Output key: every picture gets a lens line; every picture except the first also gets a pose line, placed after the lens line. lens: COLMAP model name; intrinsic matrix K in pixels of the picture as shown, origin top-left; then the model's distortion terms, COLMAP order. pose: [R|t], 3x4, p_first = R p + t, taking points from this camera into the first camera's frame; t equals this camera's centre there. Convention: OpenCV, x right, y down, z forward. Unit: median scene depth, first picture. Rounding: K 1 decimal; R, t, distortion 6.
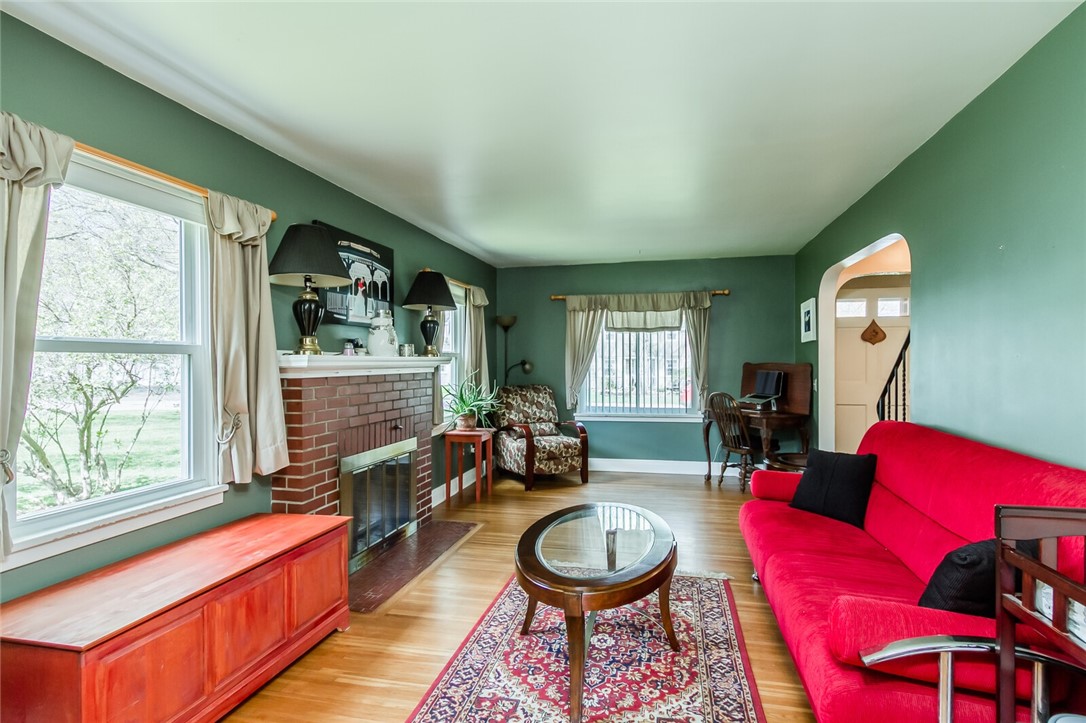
lens RADIAL K [[543.0, 0, 548.9], [0, 543.0, 363.2], [0, 0, 1]] dist [0.000863, -0.000026]
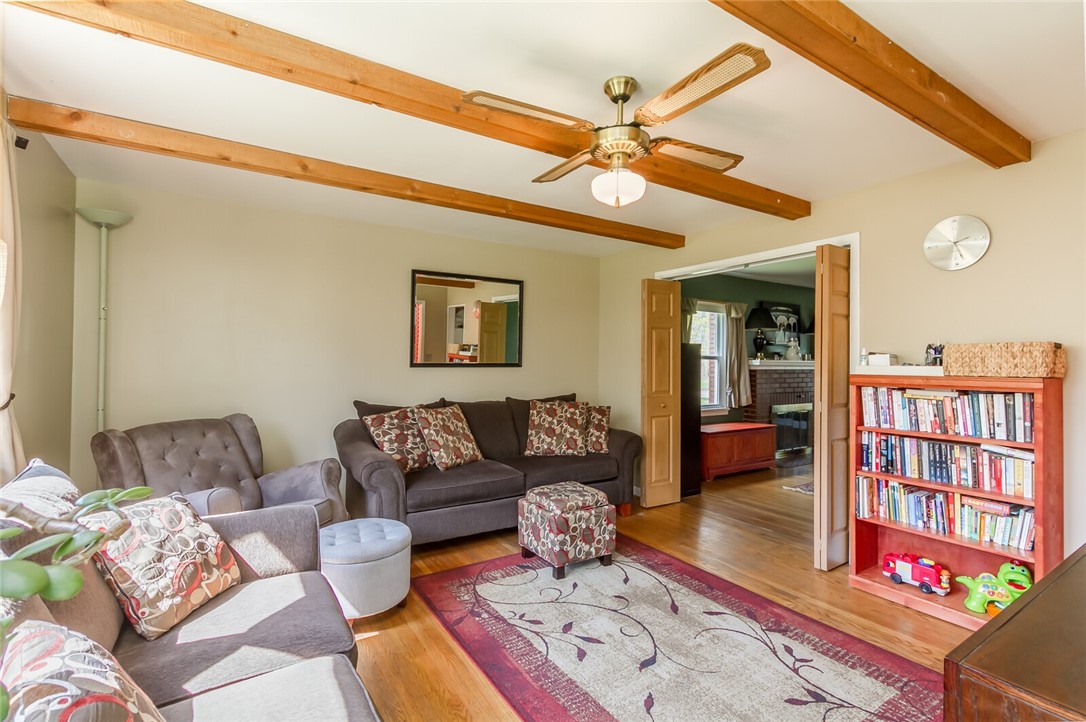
lens RADIAL K [[501.9, 0, 546.6], [0, 501.9, 363.1], [0, 0, 1]] dist [-0.002346, -0.000438]
pose [[0.714384, 0.003964, -0.699742, 0.402235], [-0.009173, 0.999951, -0.003700, 0.014091], [0.699694, 0.009062, 0.714386, -1.138434]]
